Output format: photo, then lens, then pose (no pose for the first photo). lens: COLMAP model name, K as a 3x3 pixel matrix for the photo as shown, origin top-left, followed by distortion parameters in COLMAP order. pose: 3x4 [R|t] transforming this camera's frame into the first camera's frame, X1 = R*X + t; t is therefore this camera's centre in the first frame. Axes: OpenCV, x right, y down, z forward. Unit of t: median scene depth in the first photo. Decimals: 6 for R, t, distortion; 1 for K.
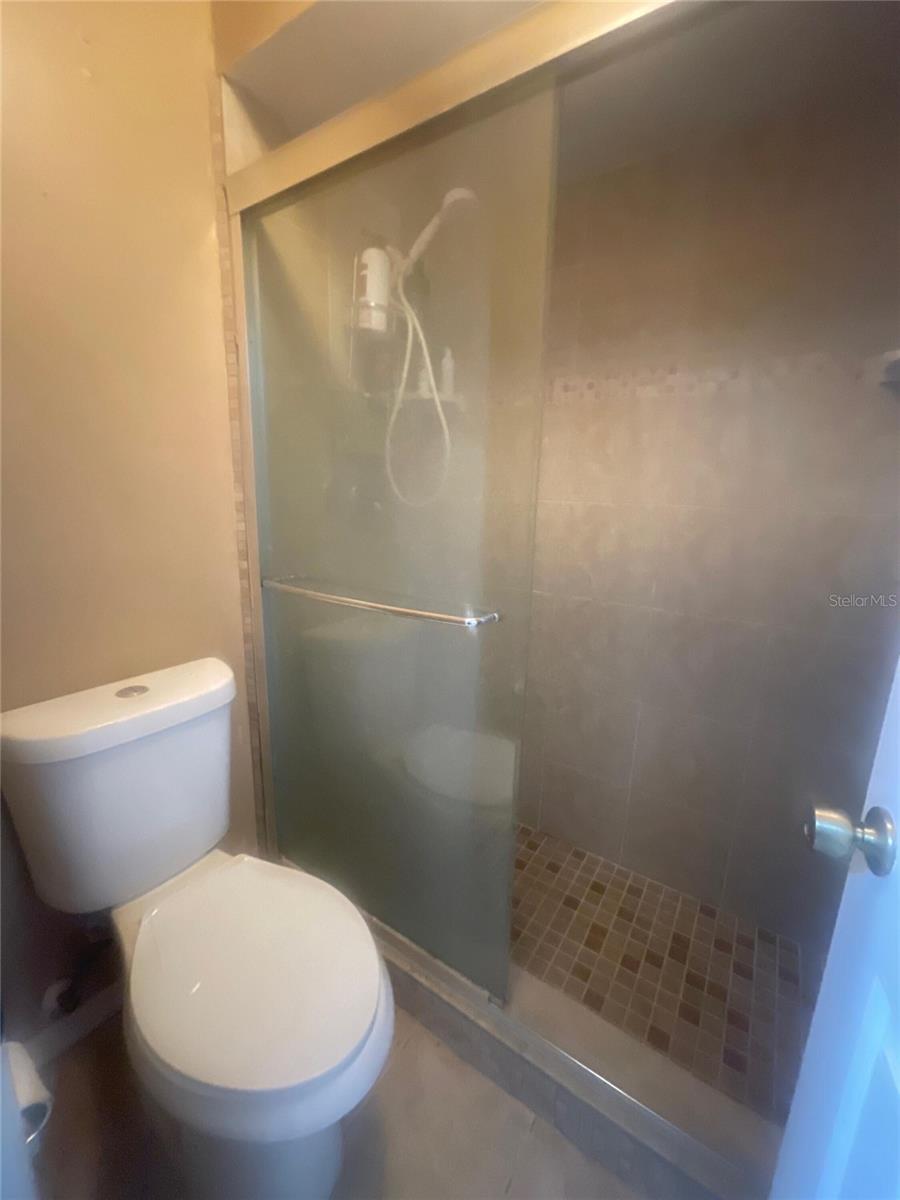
lens RADIAL K [[488.5, 0, 452.7], [0, 488.5, 599.6], [0, 0, 1]] dist [0.004219, 0.000440]
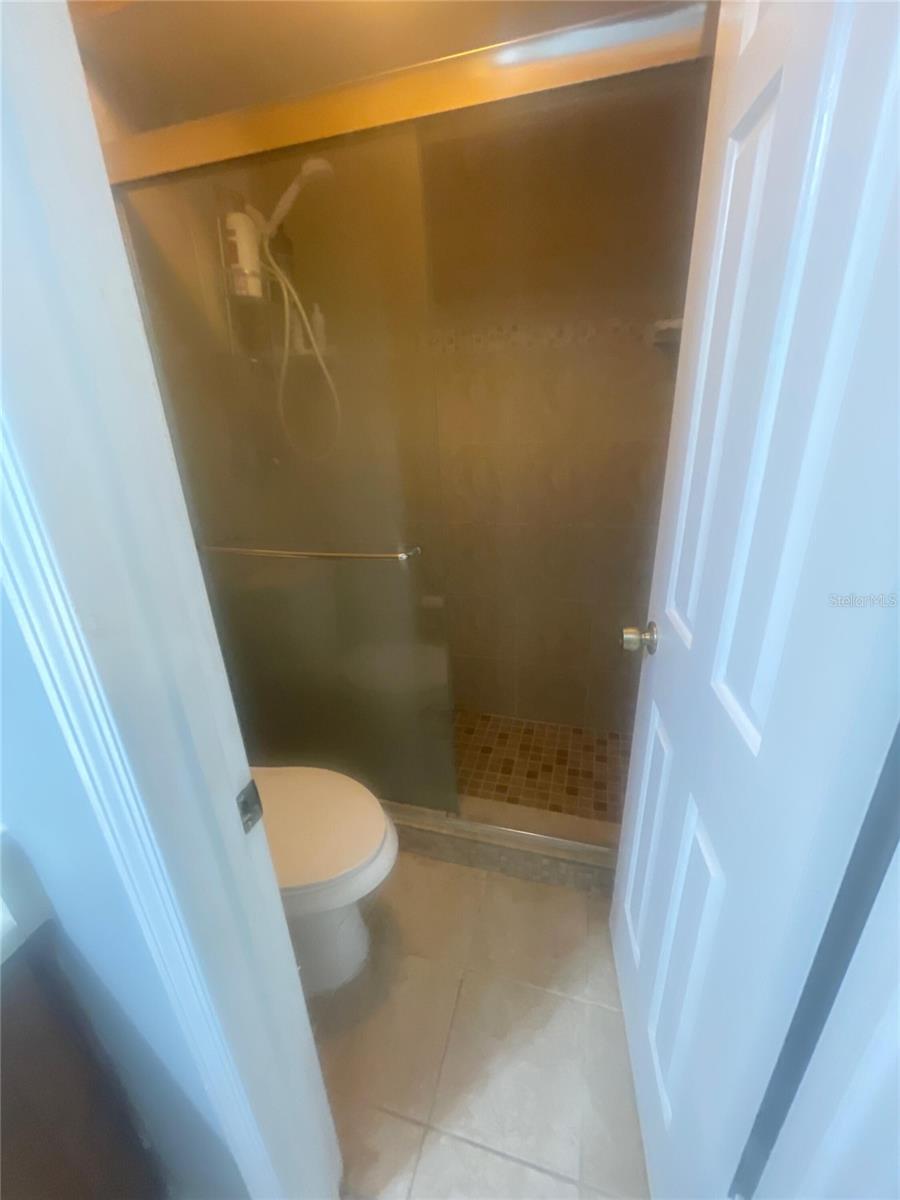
lens RADIAL K [[488.5, 0, 449.2], [0, 488.5, 599.0], [0, 0, 1]] dist [0.004219, 0.000440]
pose [[0.953990, -0.172577, 0.245194, -0.127527], [0.131593, 0.975773, 0.174789, -0.039716], [-0.269418, -0.134481, 0.953587, -0.222401]]
